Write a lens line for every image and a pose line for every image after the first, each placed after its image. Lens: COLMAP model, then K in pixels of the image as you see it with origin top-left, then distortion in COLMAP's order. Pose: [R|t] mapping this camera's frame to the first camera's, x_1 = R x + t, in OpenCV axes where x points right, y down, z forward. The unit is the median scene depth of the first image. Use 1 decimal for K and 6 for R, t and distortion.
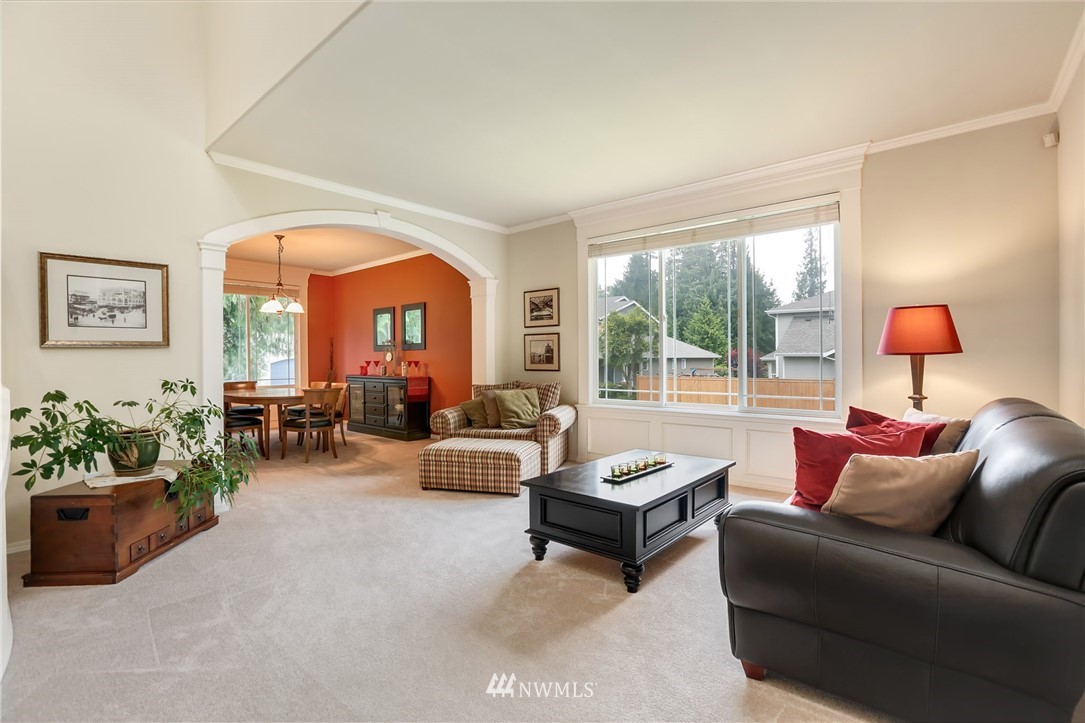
lens RADIAL K [[493.4, 0, 542.5], [0, 493.4, 361.5], [0, 0, 1]] dist [-0.060626, 0.019757]
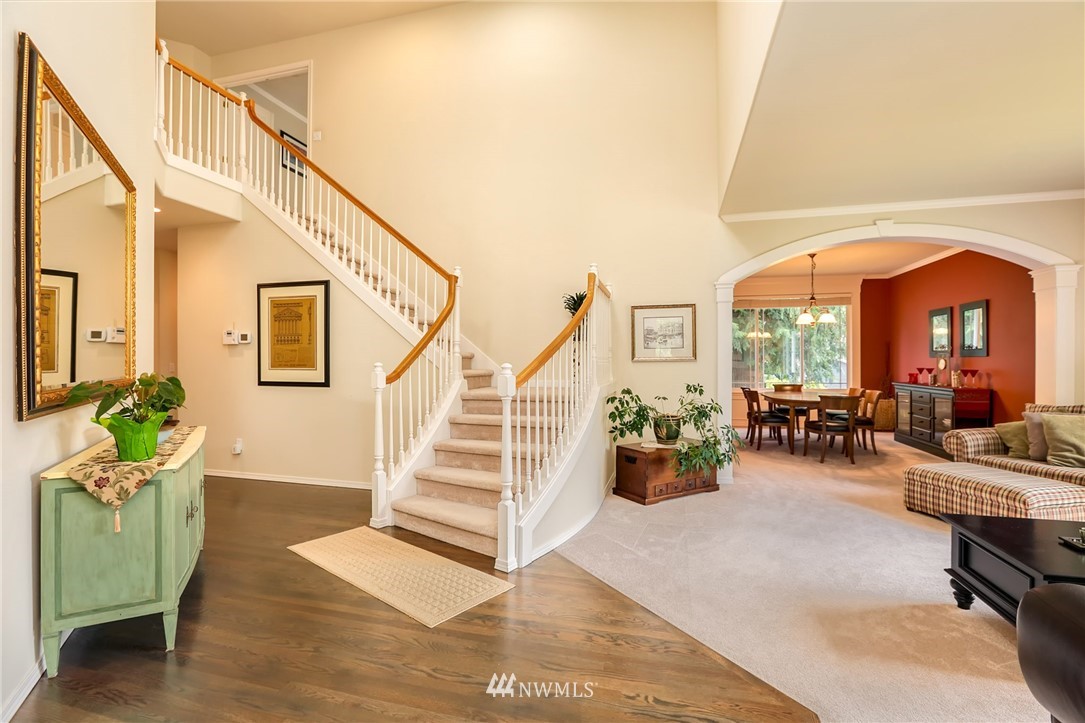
lens RADIAL K [[493.4, 0, 542.5], [0, 493.4, 361.5], [0, 0, 1]] dist [-0.060626, 0.019757]
pose [[0.423248, 0.007999, -0.905979, 0.382105], [-0.005569, 0.999965, 0.006228, -0.036281], [0.905997, 0.002409, 0.423278, -0.046525]]
